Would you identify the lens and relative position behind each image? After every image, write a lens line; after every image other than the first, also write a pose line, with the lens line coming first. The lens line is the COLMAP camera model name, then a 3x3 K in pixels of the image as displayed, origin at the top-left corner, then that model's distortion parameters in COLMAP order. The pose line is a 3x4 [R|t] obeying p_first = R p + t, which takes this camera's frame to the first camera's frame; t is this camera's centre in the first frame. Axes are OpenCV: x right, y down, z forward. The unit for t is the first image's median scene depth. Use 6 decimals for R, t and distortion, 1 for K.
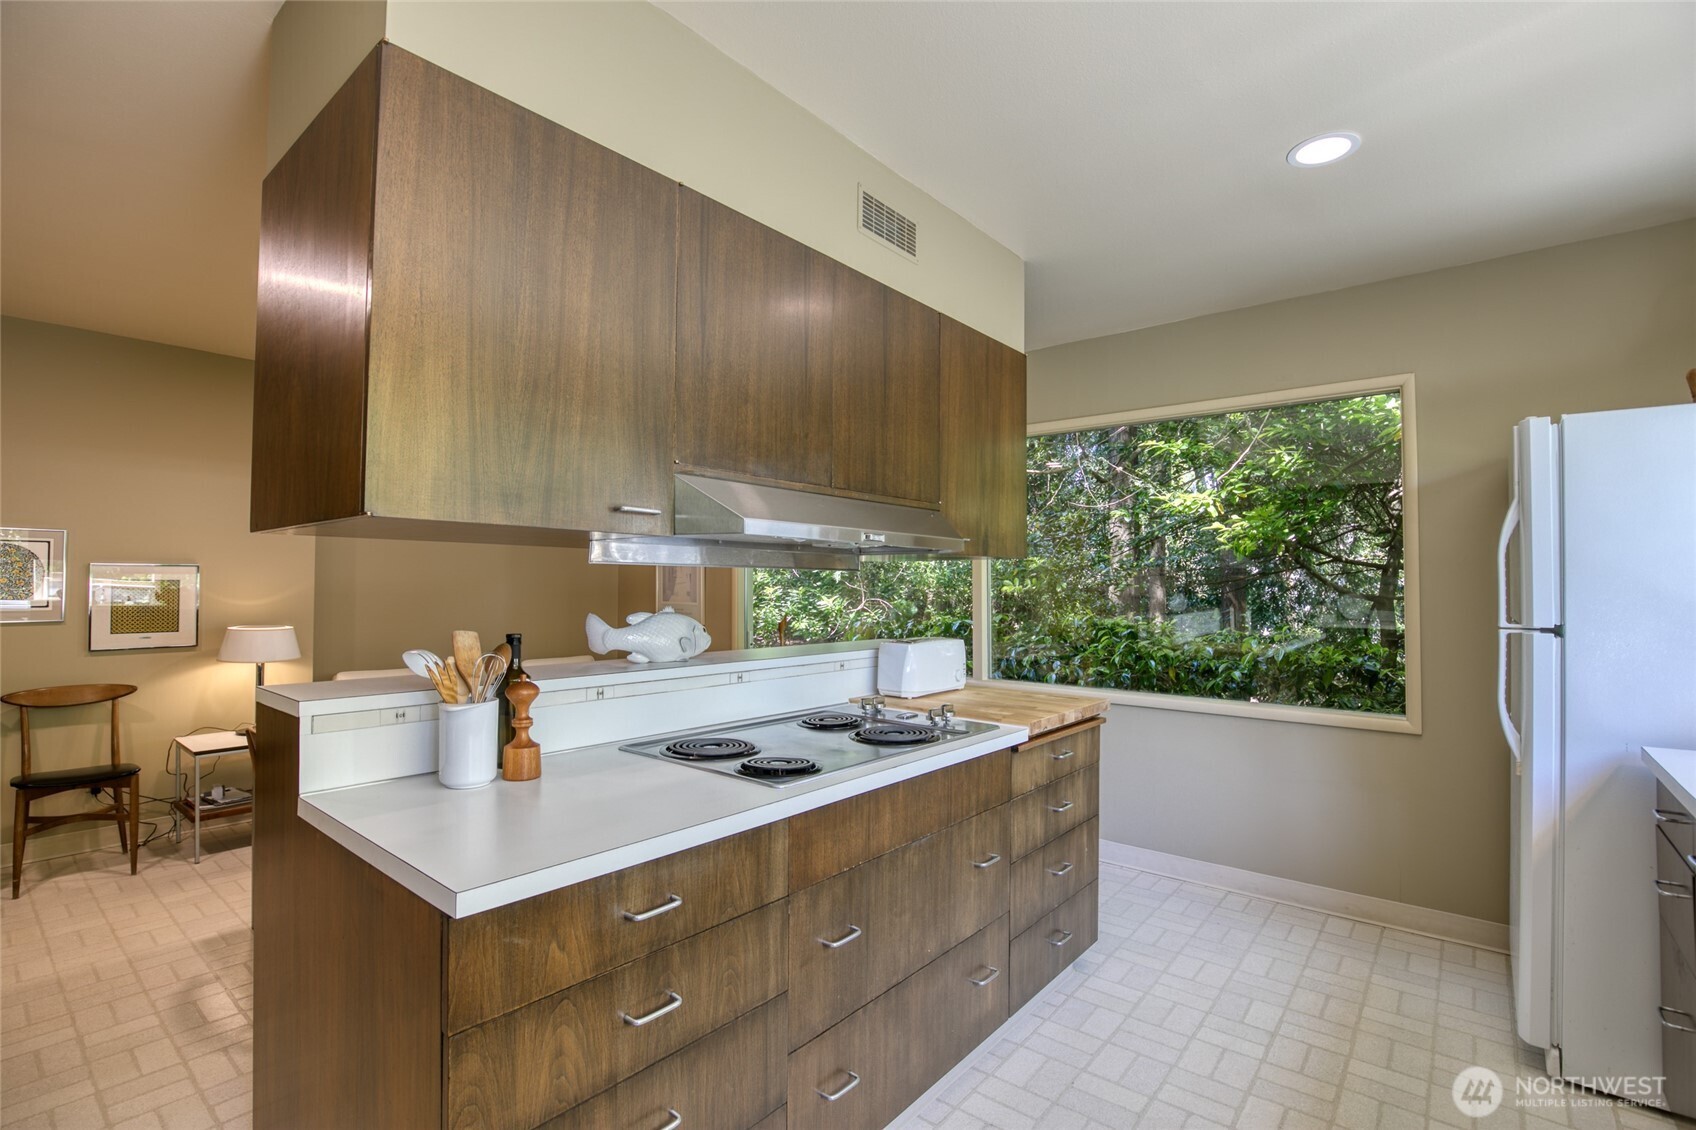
lens RADIAL K [[789.6, 0, 844.1], [0, 789.6, 564.6], [0, 0, 1]] dist [-0.027210, 0.001297]
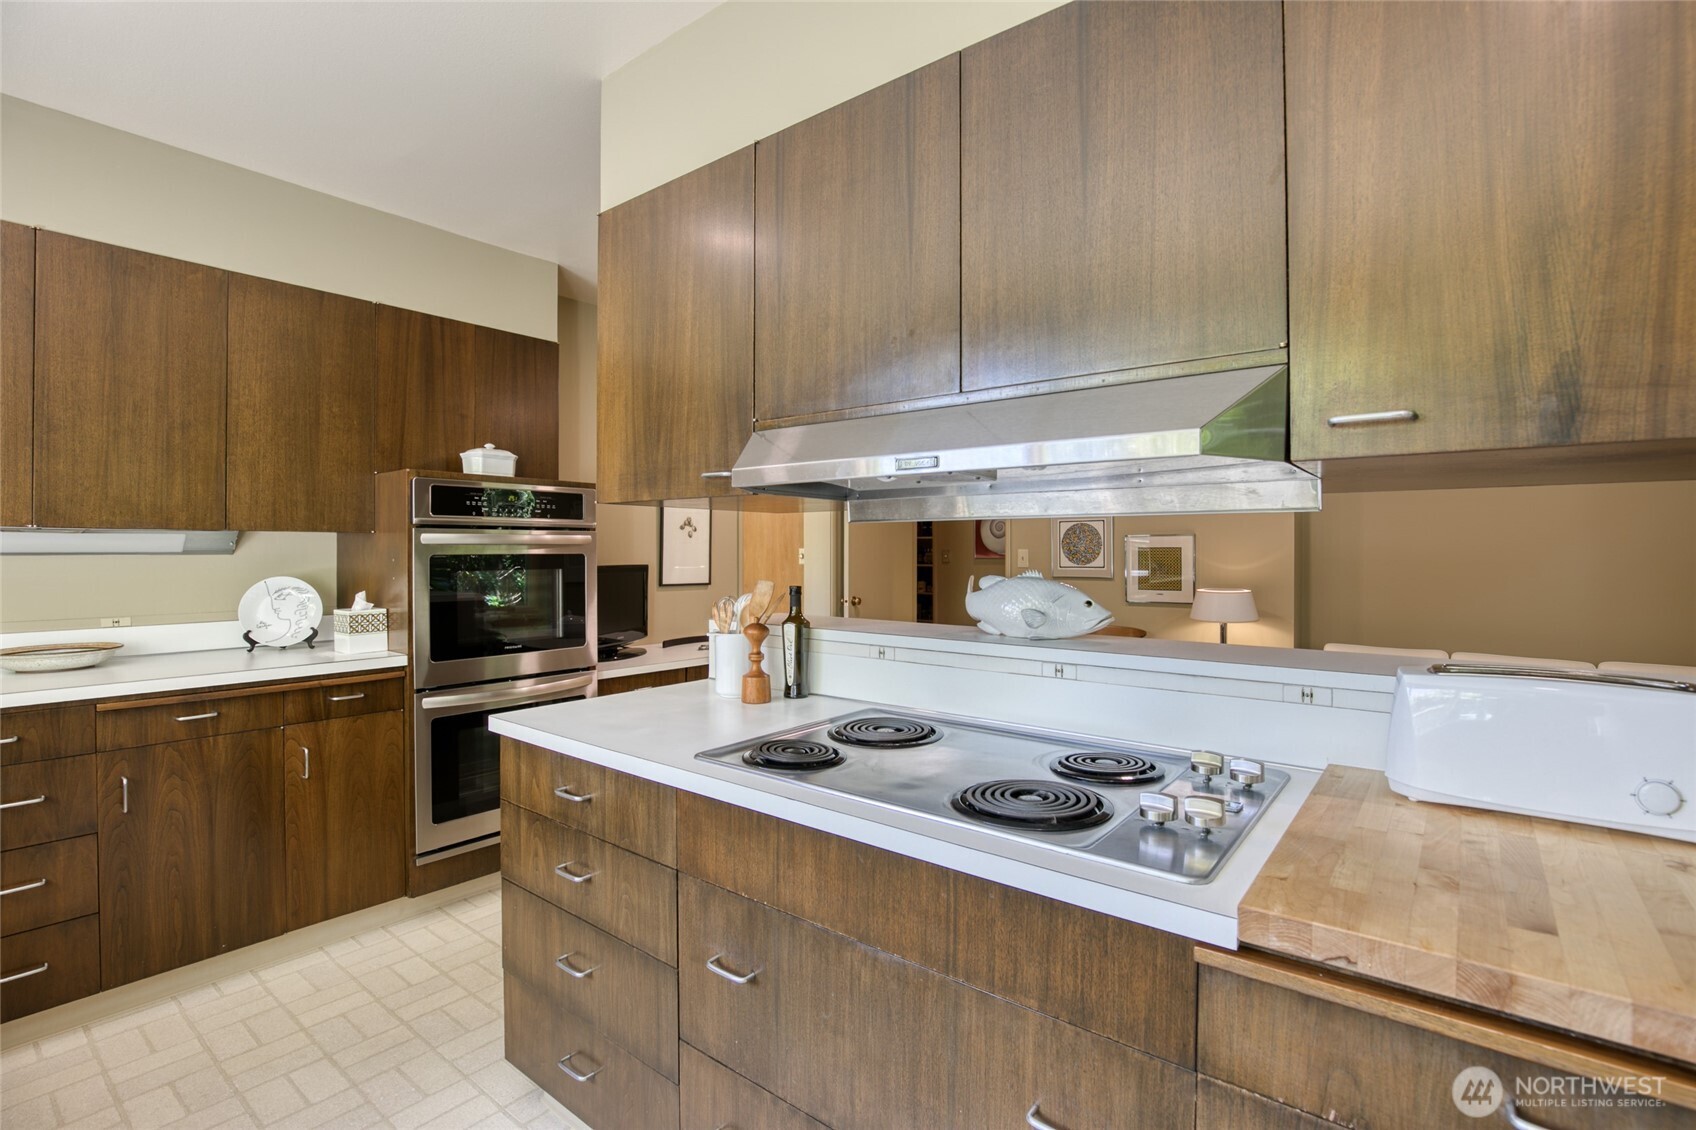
lens RADIAL K [[789.6, 0, 845.6], [0, 789.6, 553.8], [0, 0, 1]] dist [-0.027210, 0.001297]
pose [[0.020836, -0.002762, -0.999779, 0.671846], [0.025935, 0.999661, -0.002221, 0.038131], [0.999446, -0.025883, 0.020900, 0.918054]]
